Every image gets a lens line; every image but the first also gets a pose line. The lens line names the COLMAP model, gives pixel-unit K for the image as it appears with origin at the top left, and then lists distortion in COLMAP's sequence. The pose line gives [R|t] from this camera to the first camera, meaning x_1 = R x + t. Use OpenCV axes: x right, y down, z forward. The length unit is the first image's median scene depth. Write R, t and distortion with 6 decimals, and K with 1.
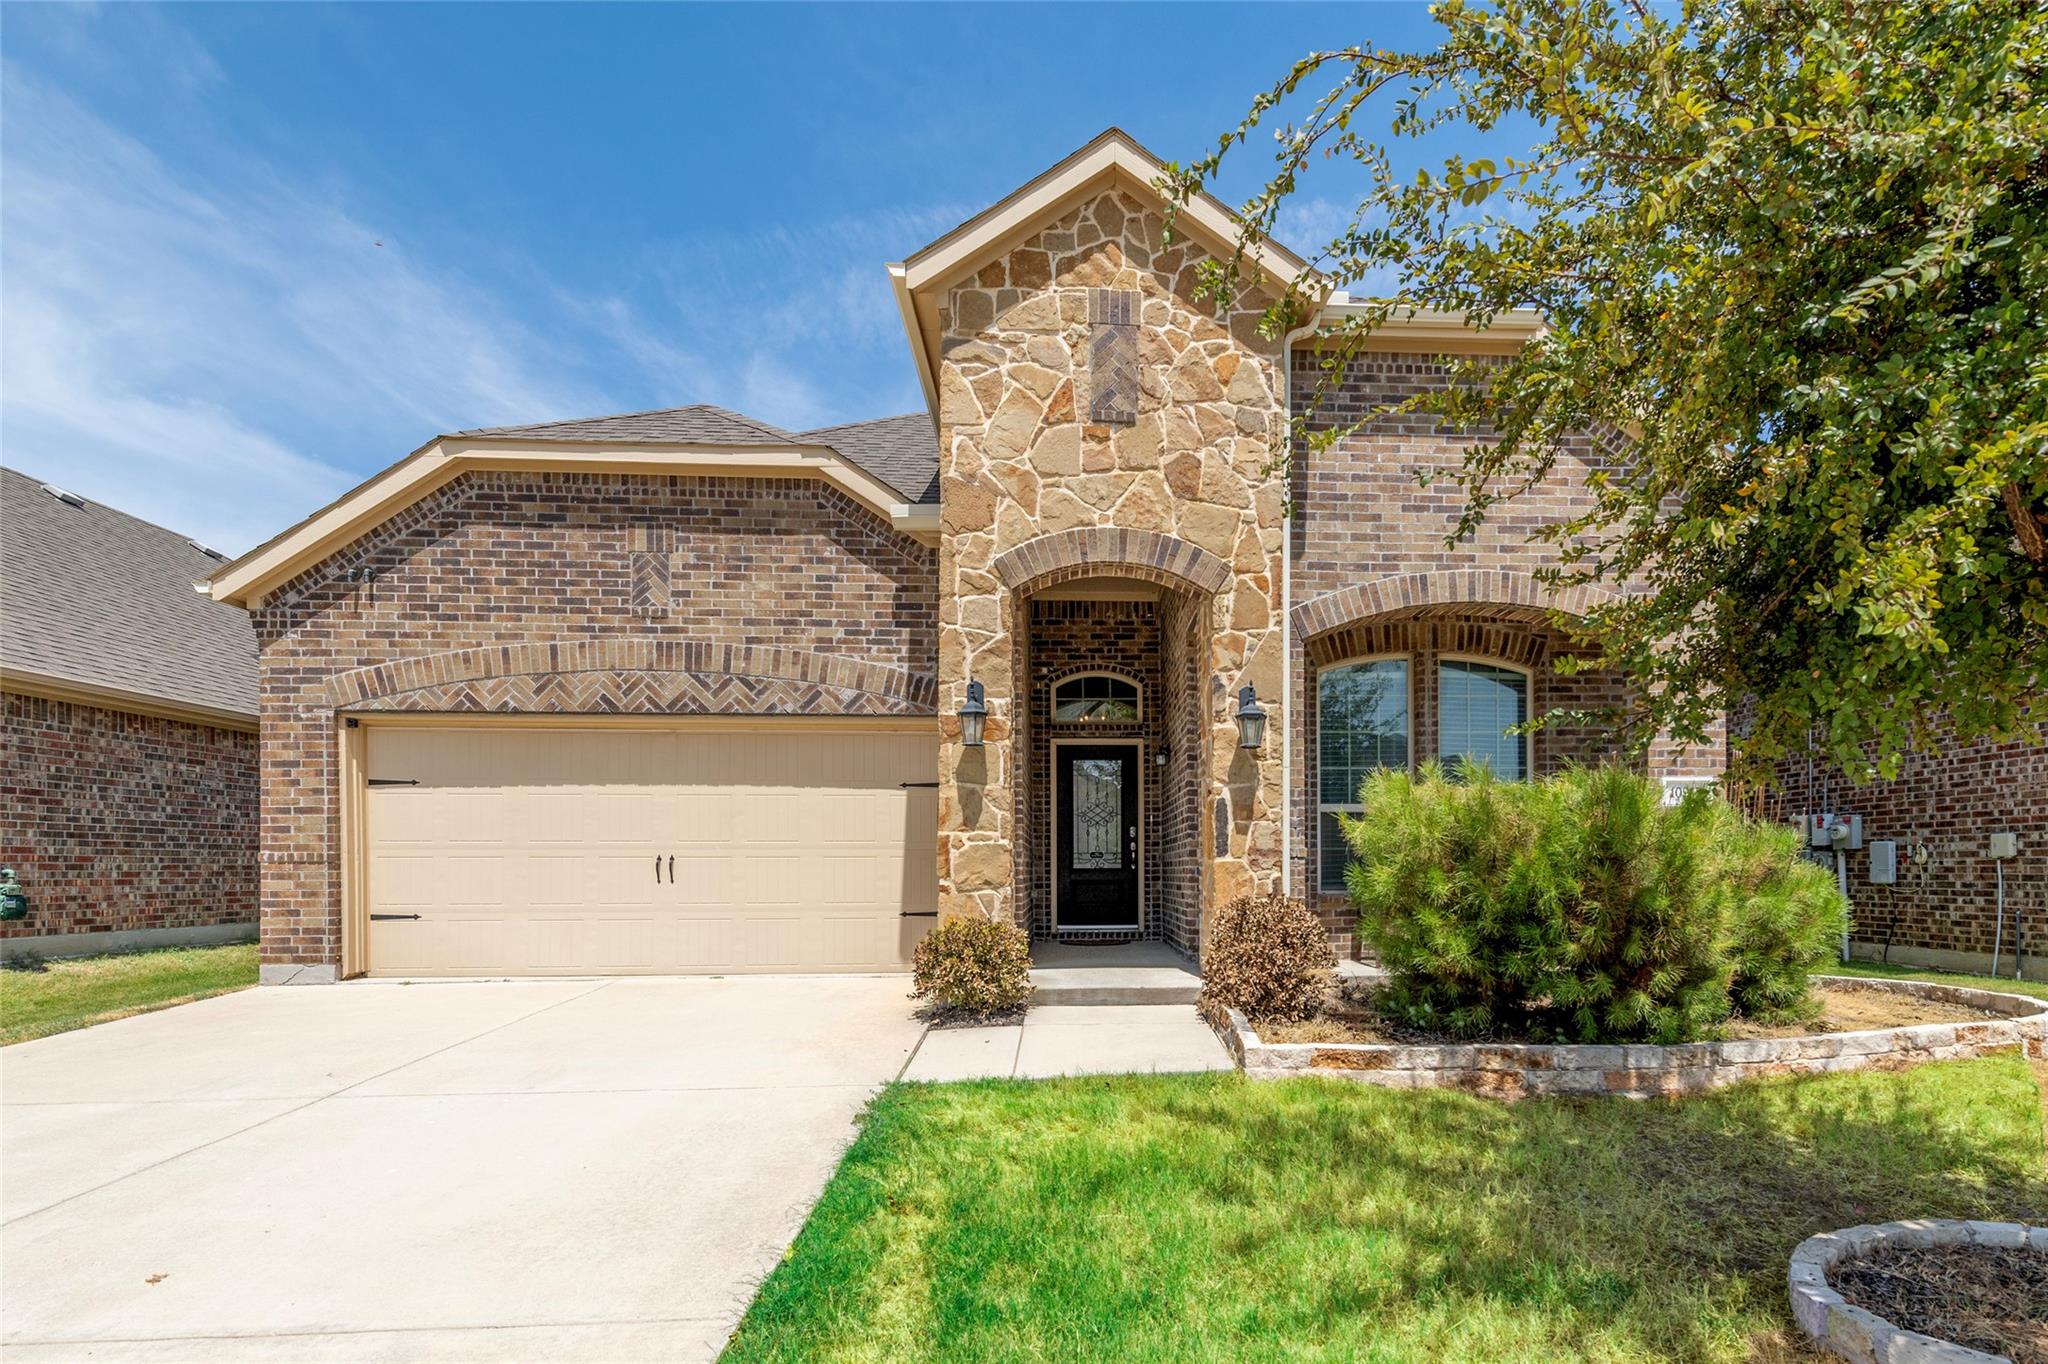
lens RADIAL K [[800.9, 0, 1026.4], [0, 800.9, 740.1], [0, 0, 1]] dist [0.002688, -0.000074]
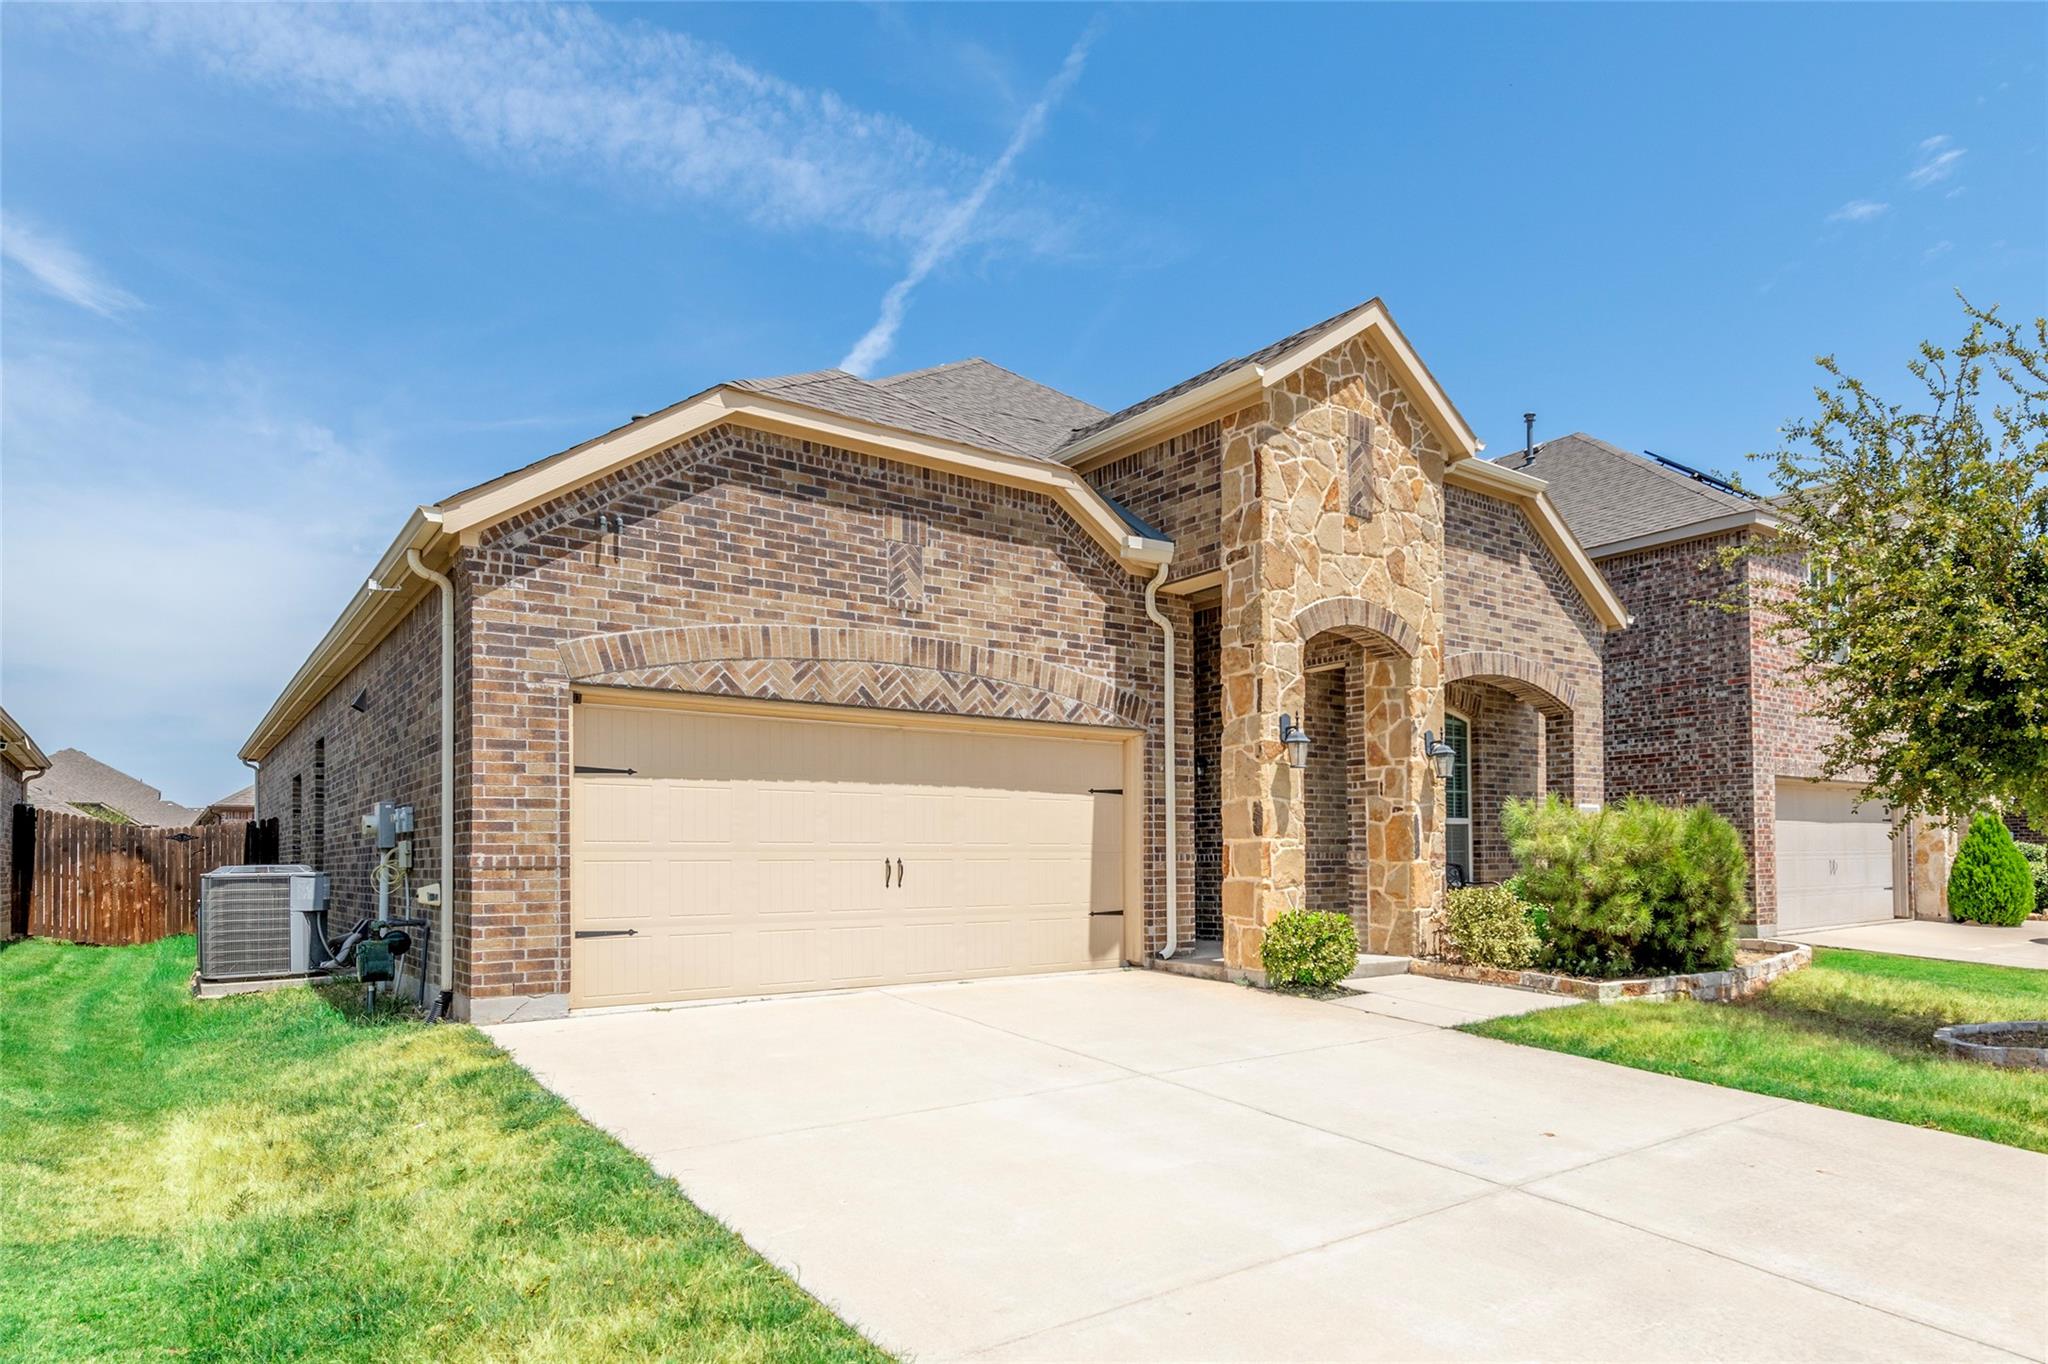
lens RADIAL K [[907.5, 0, 1024.0], [0, 907.5, 682.0], [0, 0, 1]] dist [-0.000642, -0.000013]
pose [[0.892450, 0.084188, 0.443221, -0.831766], [-0.064874, 0.996172, -0.058591, -0.012380], [-0.446457, 0.023536, 0.894495, -0.041834]]
